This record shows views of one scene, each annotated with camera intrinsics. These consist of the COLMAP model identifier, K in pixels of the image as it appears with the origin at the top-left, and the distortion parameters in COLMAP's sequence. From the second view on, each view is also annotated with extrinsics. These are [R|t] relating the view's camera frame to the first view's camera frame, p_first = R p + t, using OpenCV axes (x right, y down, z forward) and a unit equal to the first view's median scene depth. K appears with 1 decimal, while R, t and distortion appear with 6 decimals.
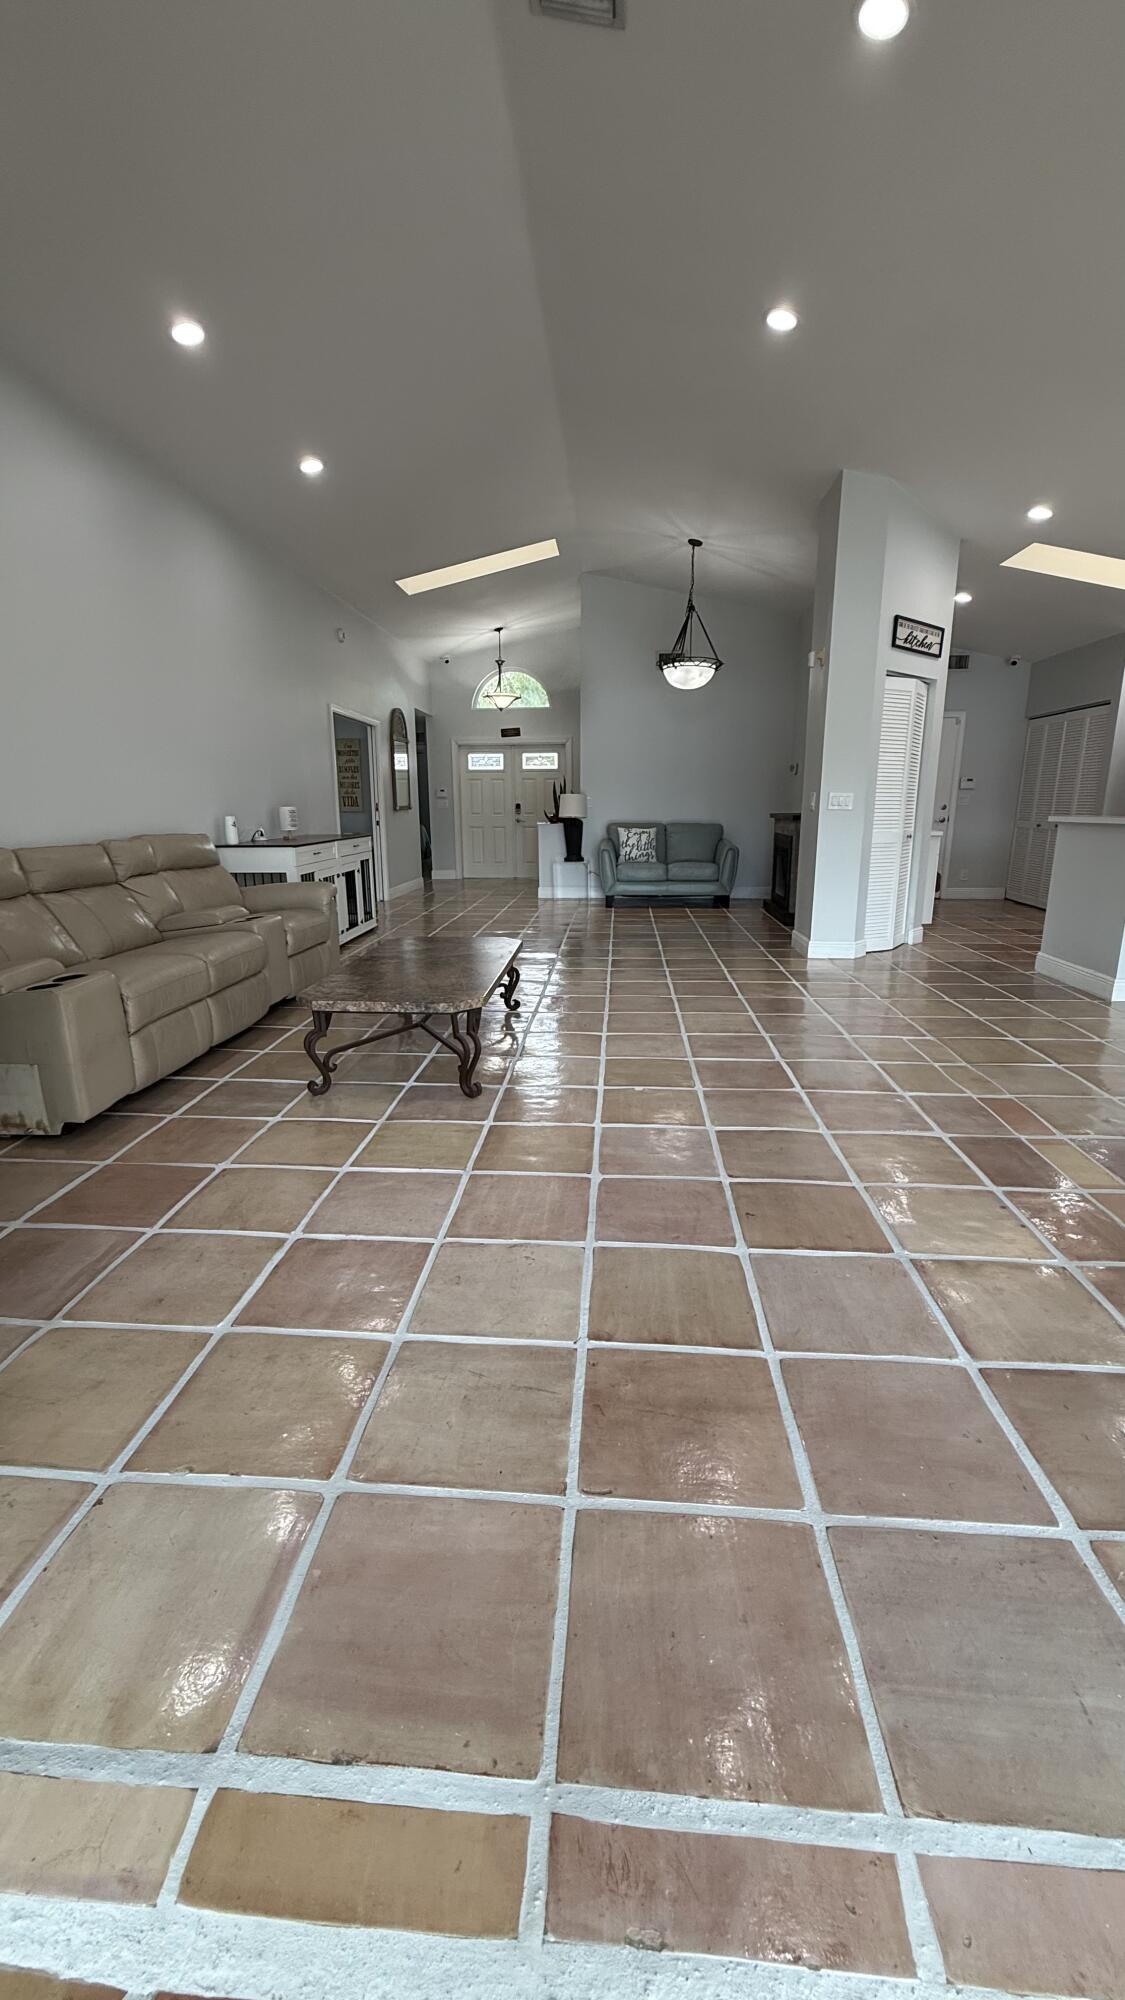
lens RADIAL K [[793.8, 0, 559.7], [0, 793.8, 994.0], [0, 0, 1]] dist [-0.001547, 0.000303]
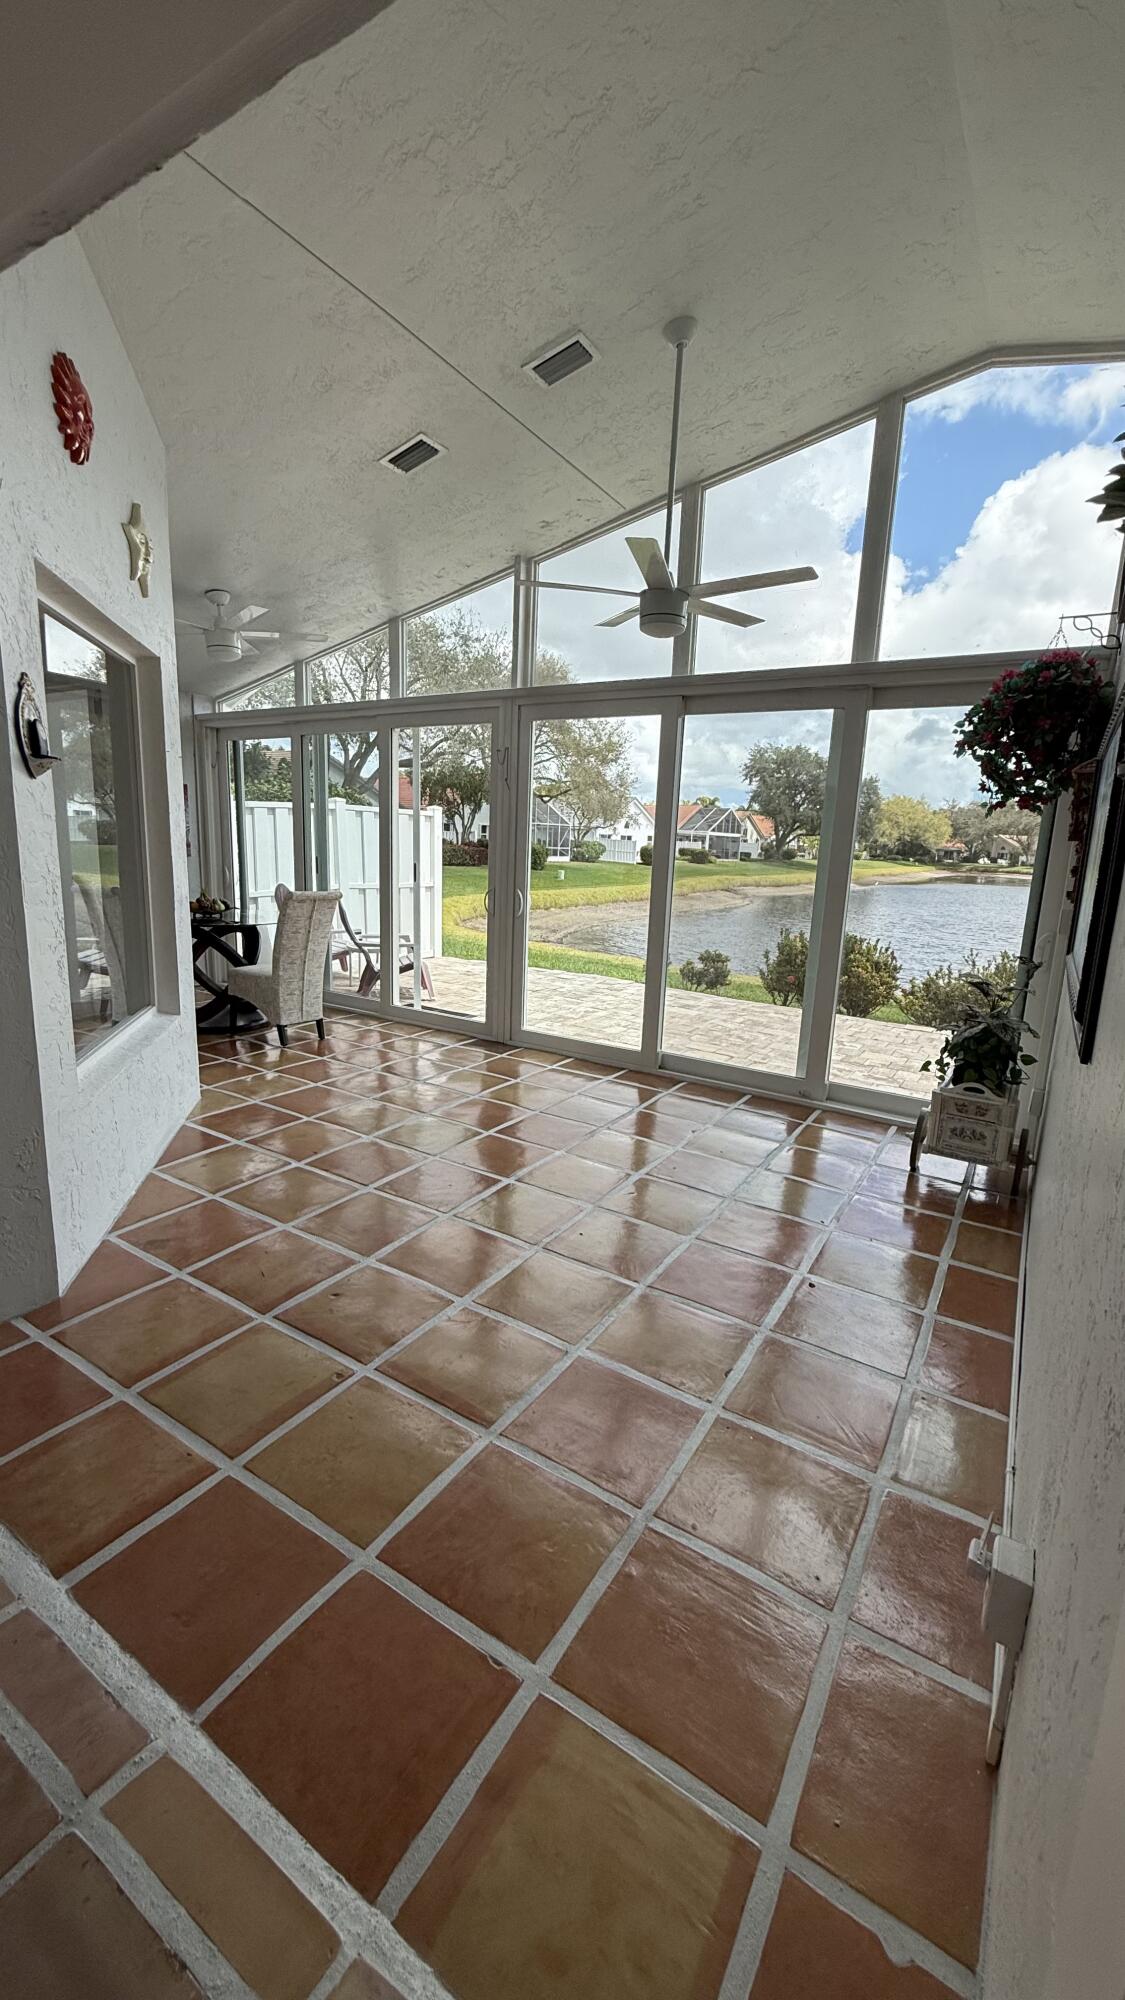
lens RADIAL K [[793.8, 0, 555.1], [0, 793.8, 999.7], [0, 0, 1]] dist [-0.001547, 0.000303]
pose [[-0.884881, -0.118632, 0.450457, -0.374125], [0.077705, 0.915884, 0.393851, -0.178938], [-0.459290, 0.383514, -0.801230, 0.423058]]
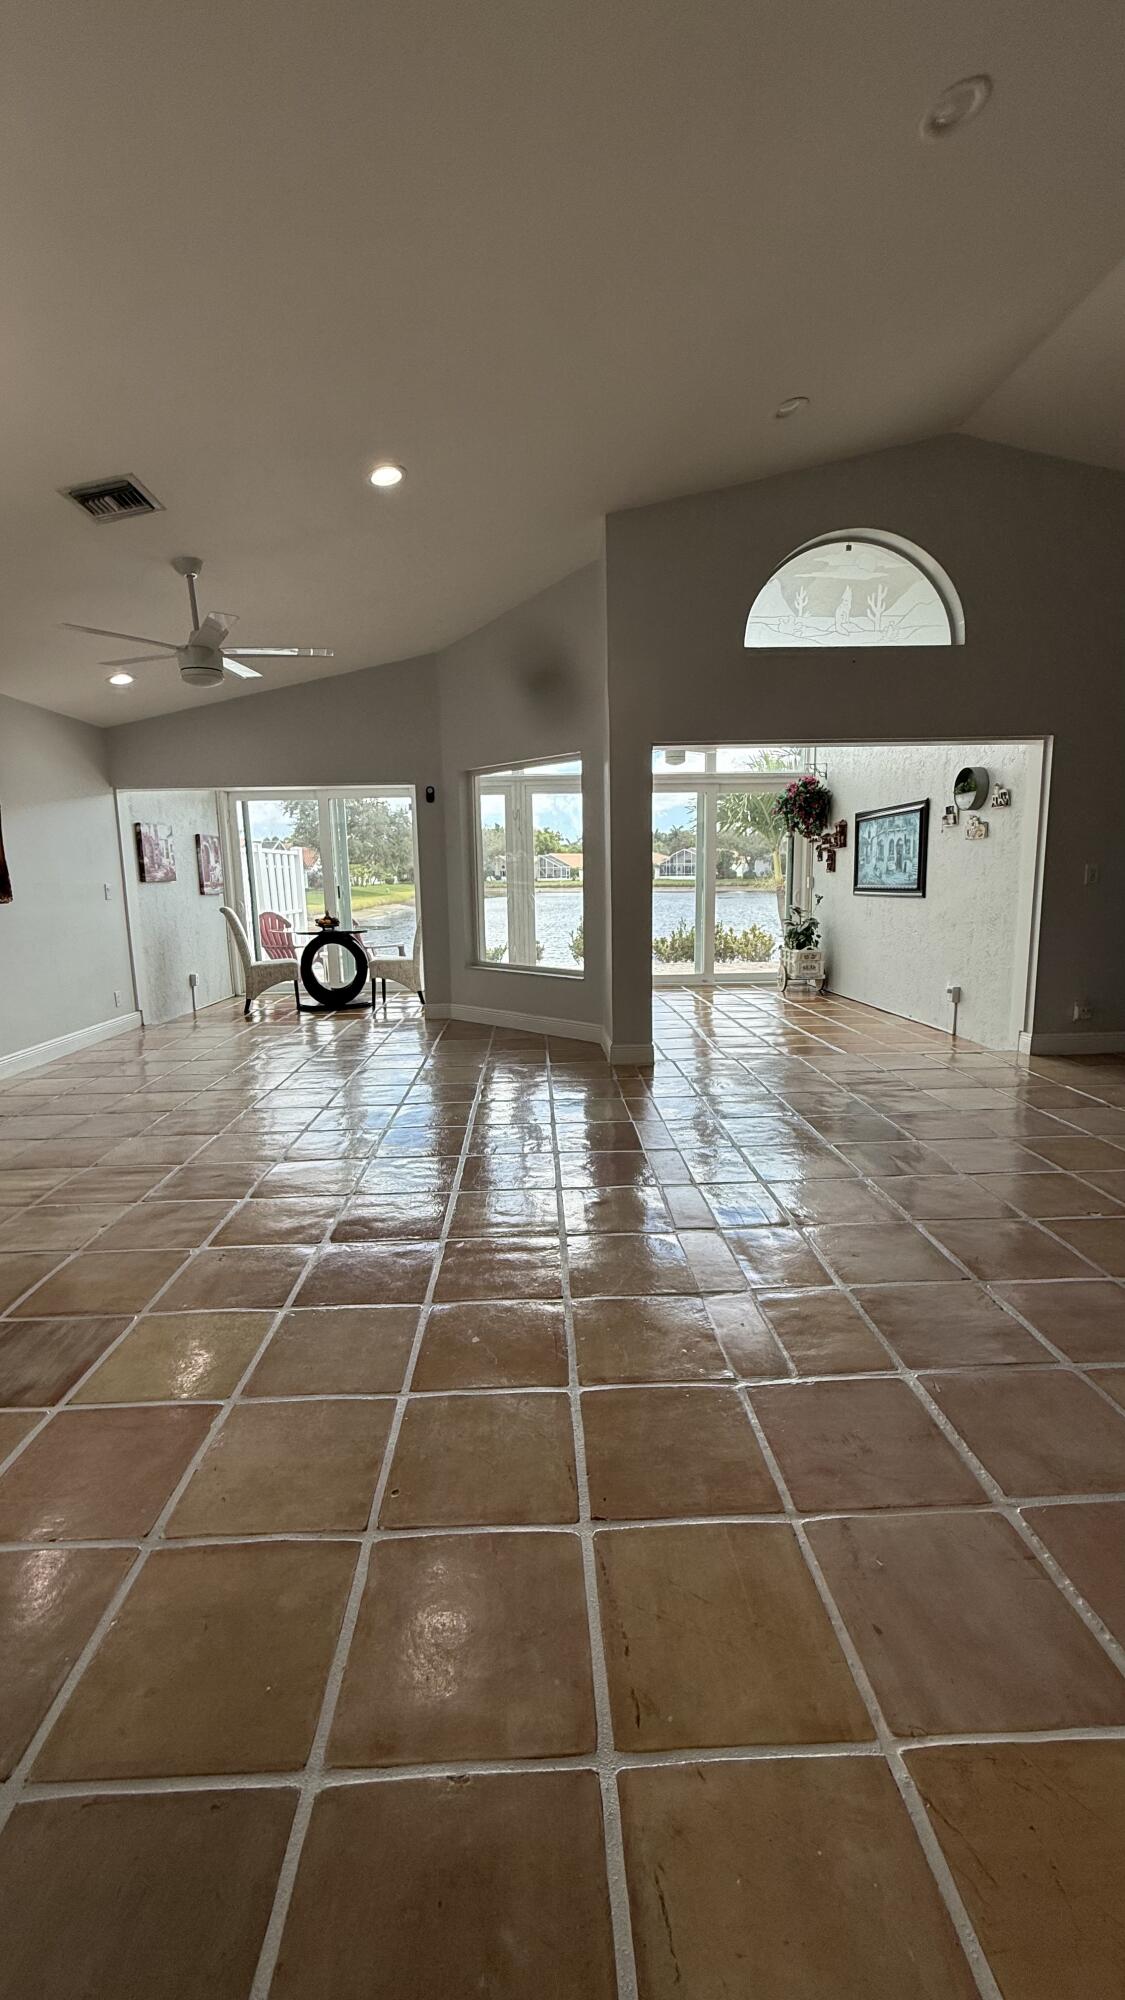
lens RADIAL K [[793.8, 0, 561.0], [0, 793.8, 996.7], [0, 0, 1]] dist [-0.001547, 0.000303]
pose [[-0.993438, 0.041955, -0.106396, 0.958955], [-0.001621, 0.925029, 0.379893, -0.535710], [0.114358, 0.377573, -0.918891, 2.083390]]
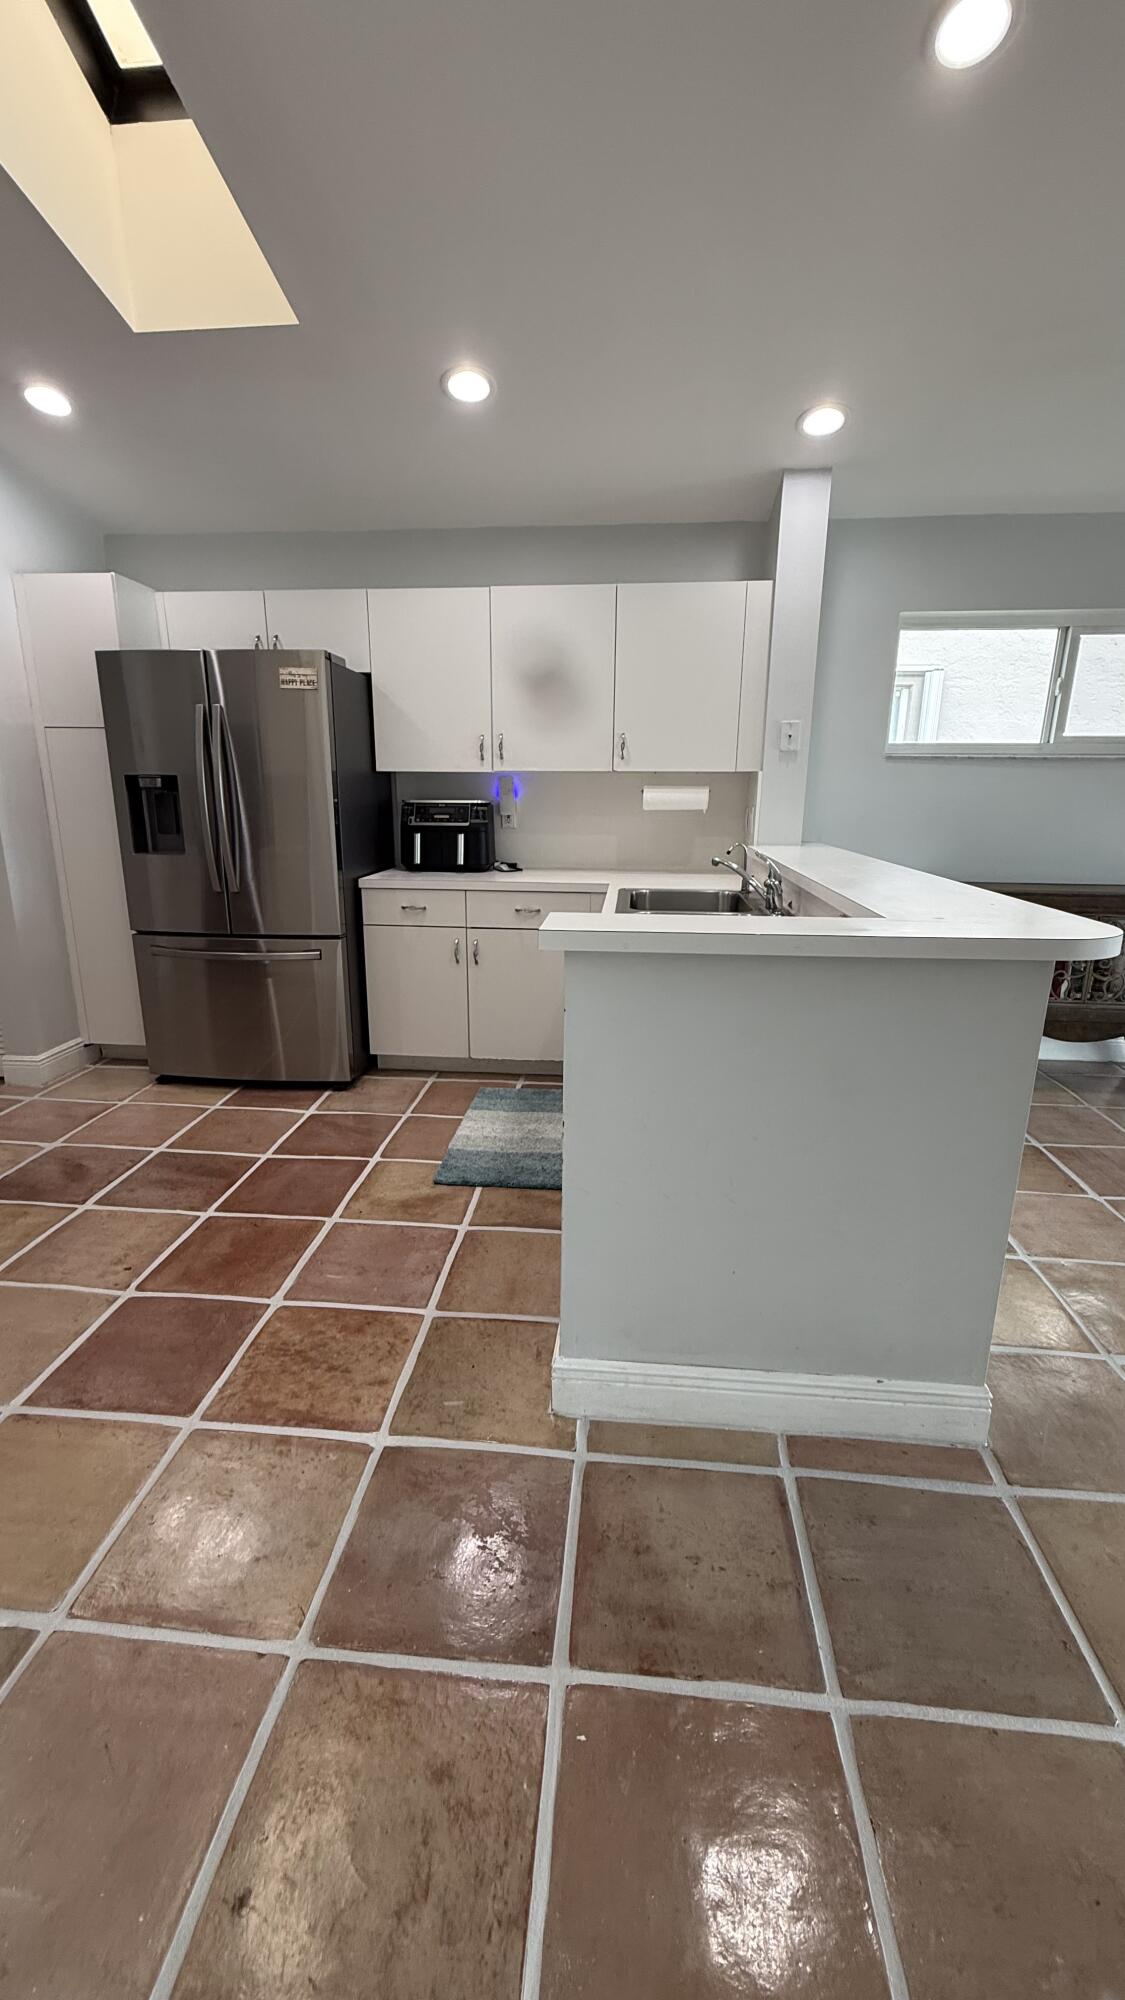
lens RADIAL K [[793.8, 0, 558.5], [0, 793.8, 994.1], [0, 0, 1]] dist [-0.001547, 0.000303]
pose [[0.019997, -0.245401, 0.969215, 0.735568], [0.226579, 0.945300, 0.234671, -0.547627], [-0.973787, 0.214912, 0.074506, 2.023663]]
